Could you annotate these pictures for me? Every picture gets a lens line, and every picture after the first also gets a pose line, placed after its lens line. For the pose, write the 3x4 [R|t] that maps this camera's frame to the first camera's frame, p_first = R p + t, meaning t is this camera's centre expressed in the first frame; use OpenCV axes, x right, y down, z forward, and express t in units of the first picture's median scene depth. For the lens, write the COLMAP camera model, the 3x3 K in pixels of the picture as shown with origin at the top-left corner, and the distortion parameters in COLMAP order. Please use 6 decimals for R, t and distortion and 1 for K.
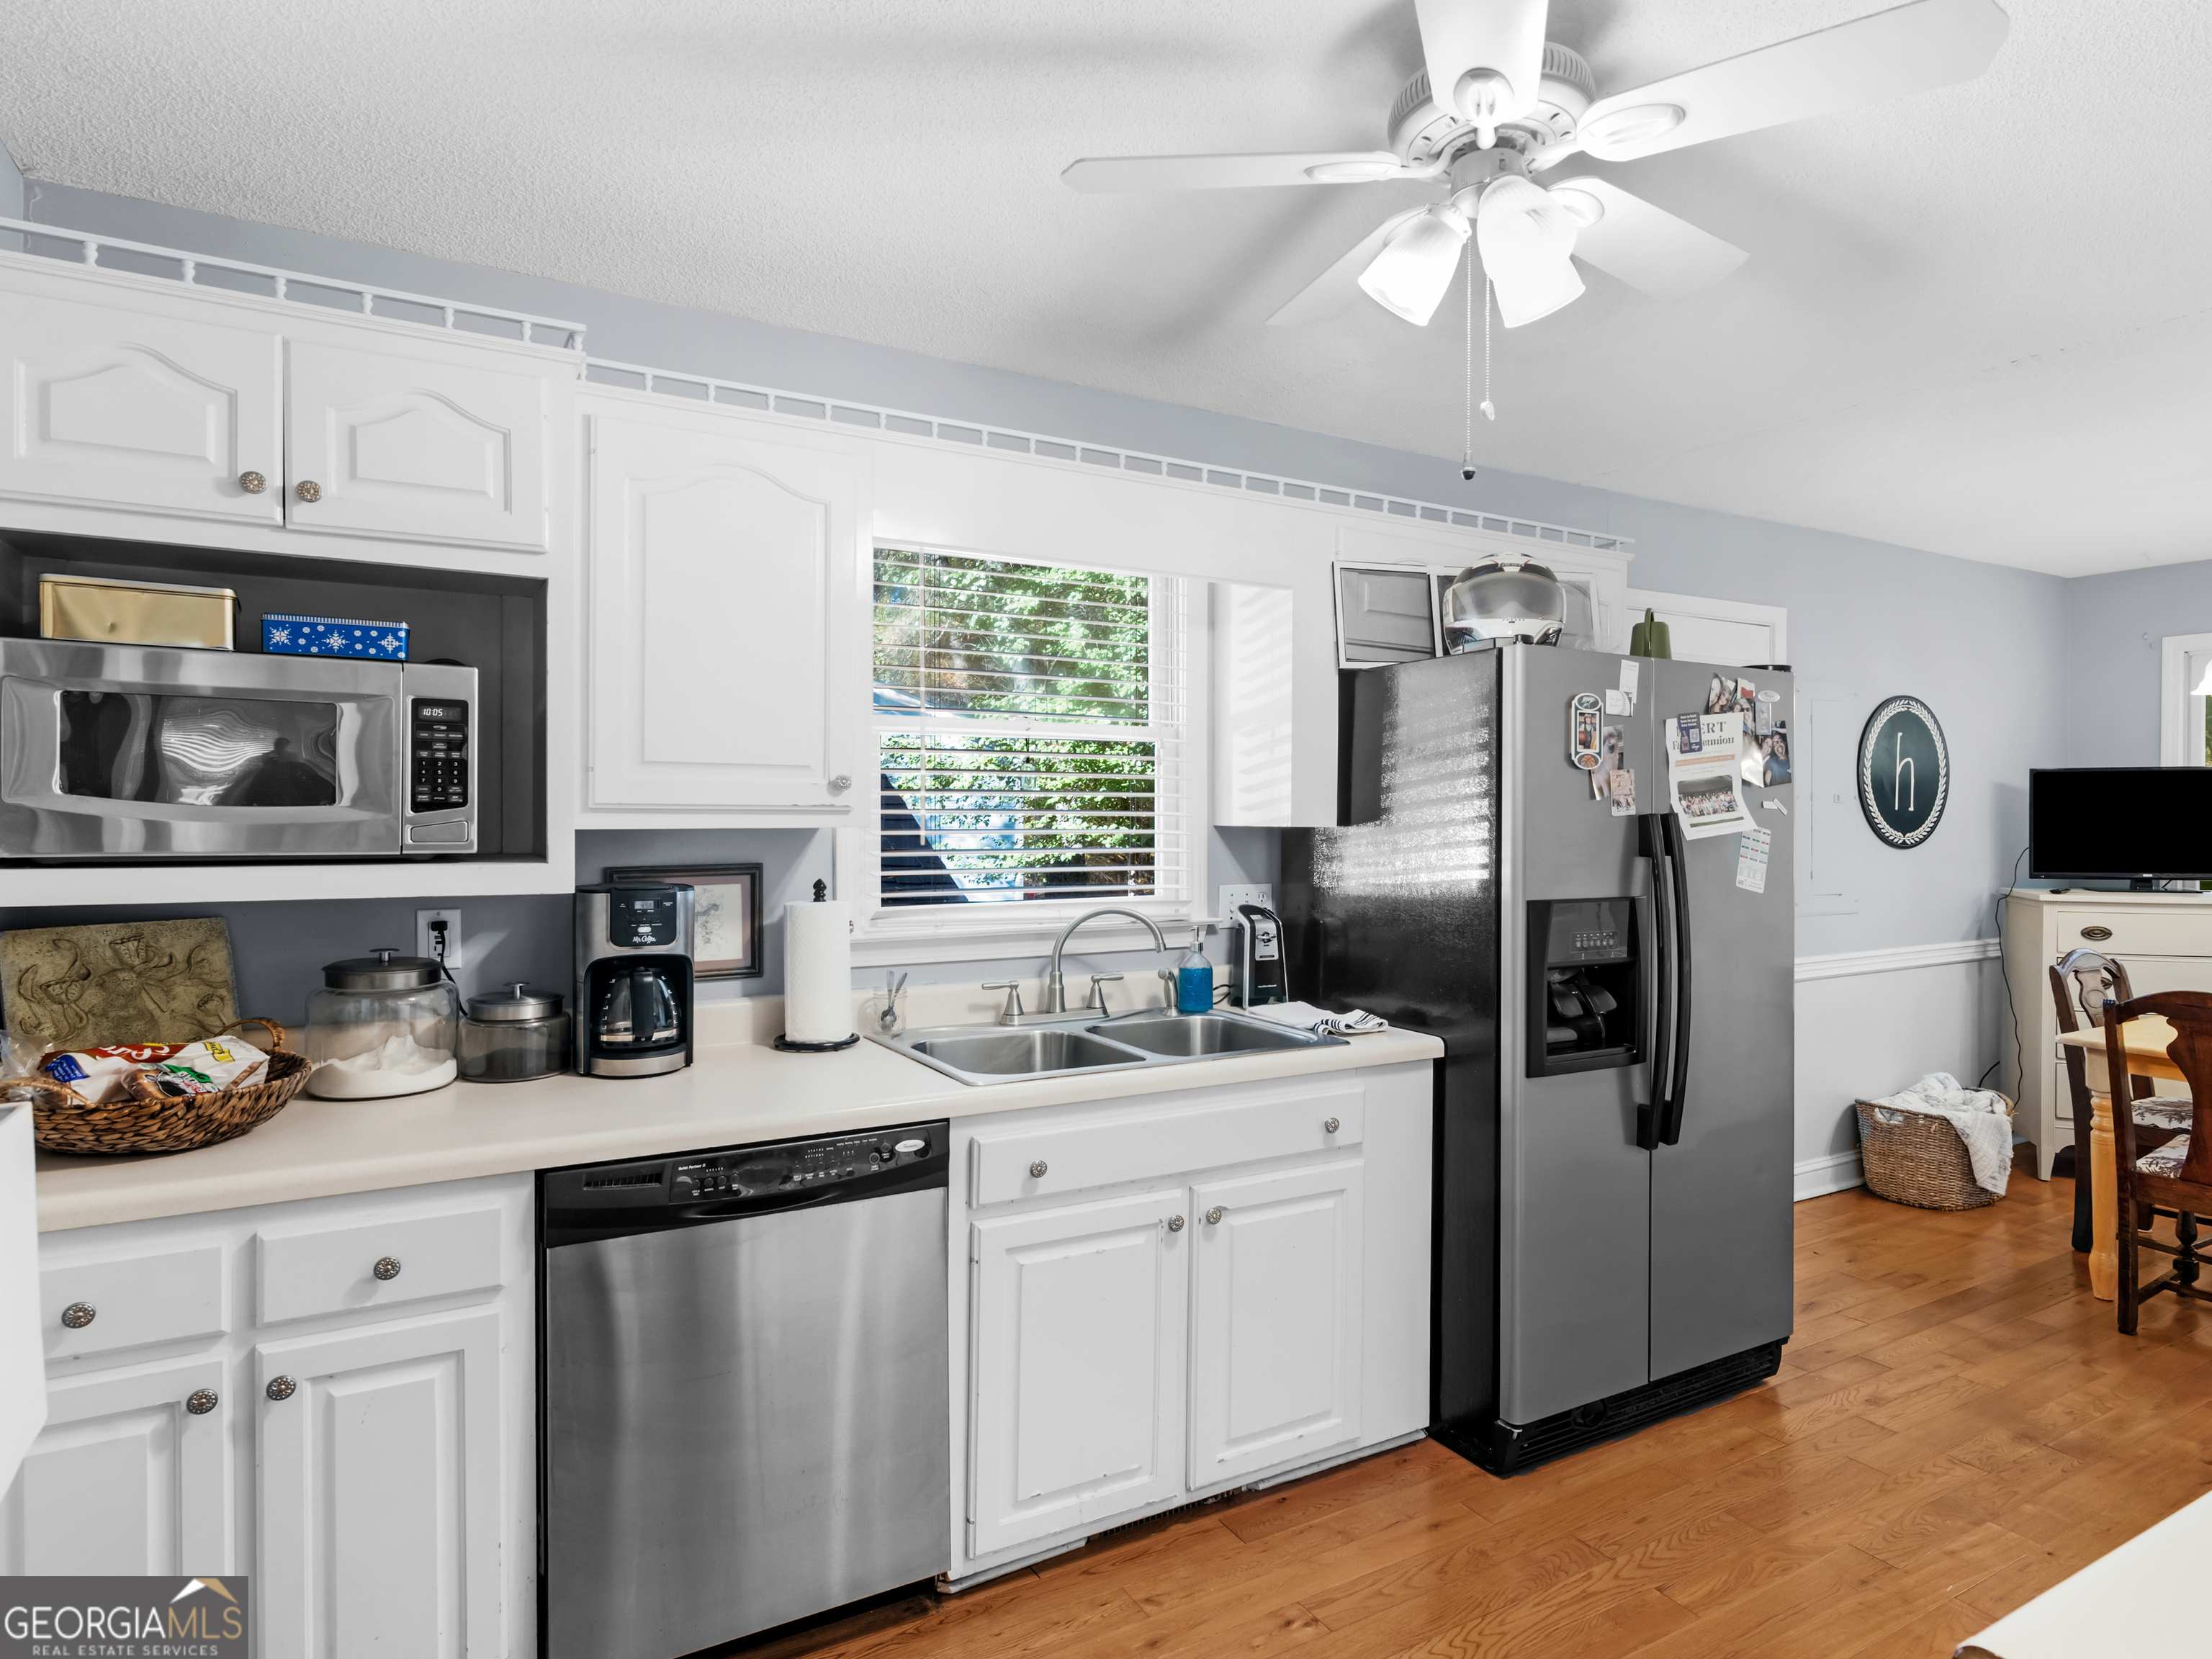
lens RADIAL K [[1185.1, 0, 1095.7], [0, 1185.1, 830.7], [0, 0, 1]] dist [0.015800, 0.000566]
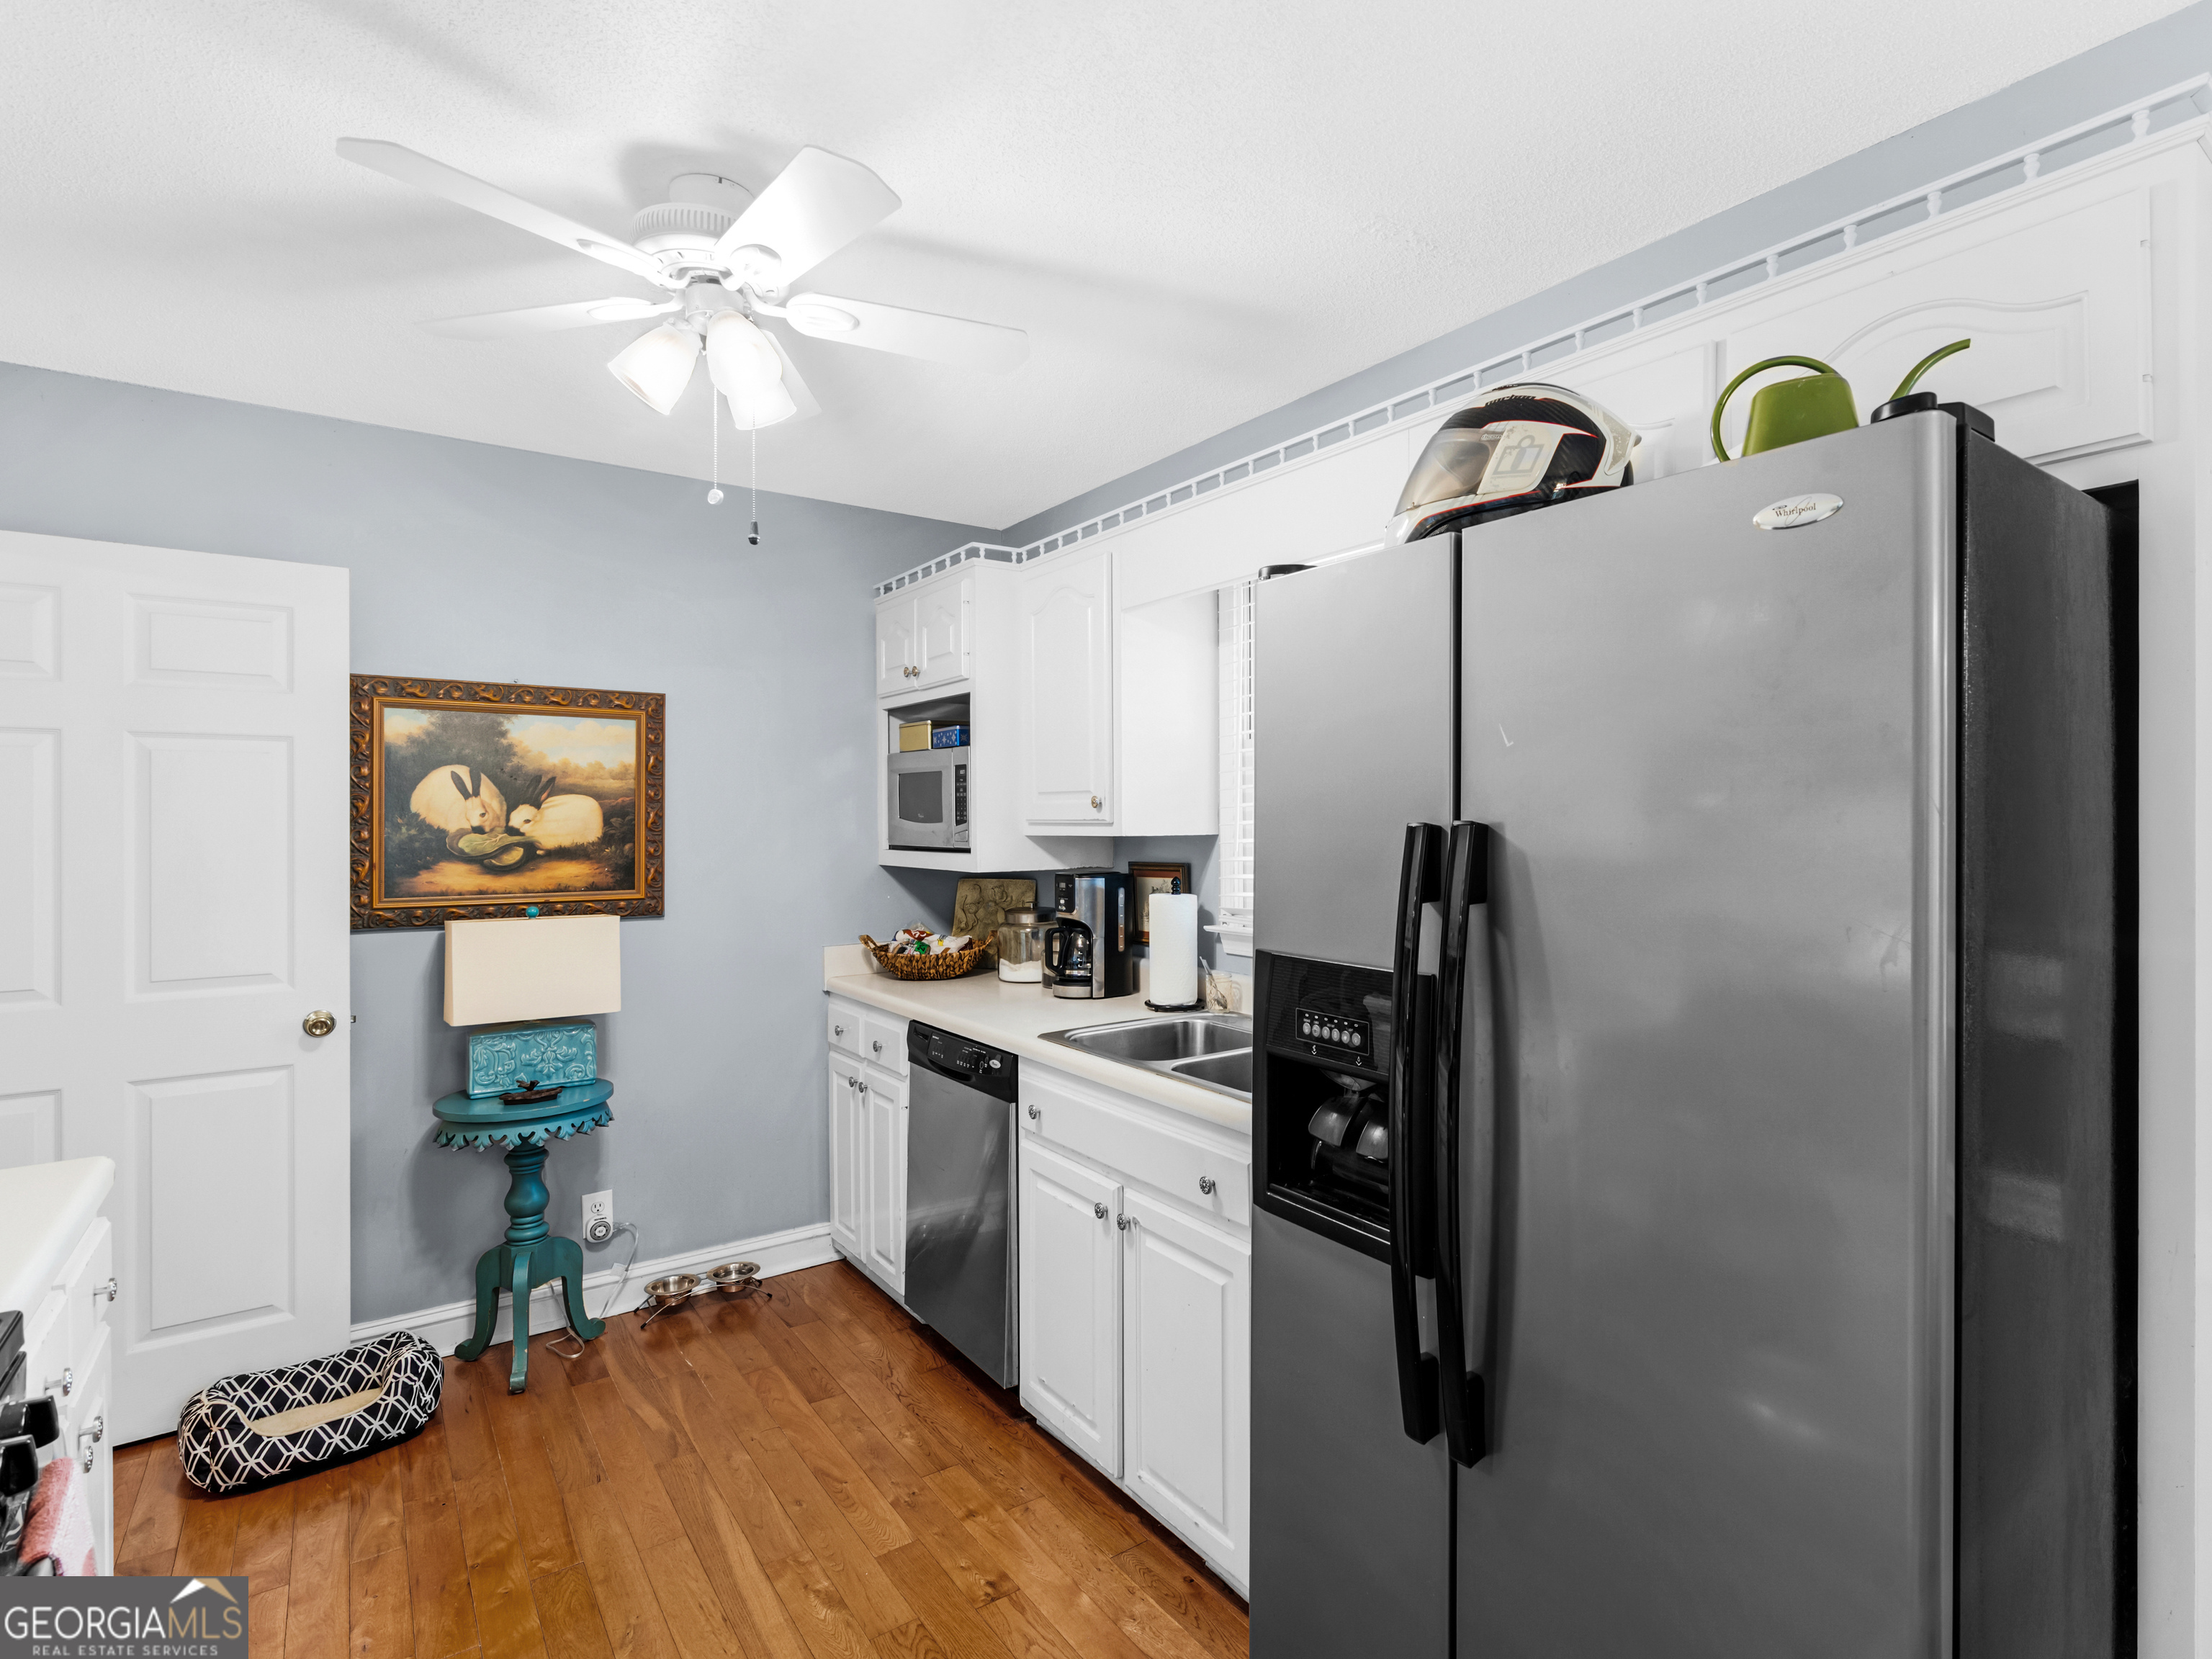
lens RADIAL K [[1185.1, 0, 1110.2], [0, 1185.1, 827.1], [0, 0, 1]] dist [0.015800, 0.000566]
pose [[0.092440, 0.002144, -0.995716, 1.112153], [-0.000519, 0.999998, 0.002105, -0.015074], [0.995718, 0.000322, 0.092441, 0.896982]]
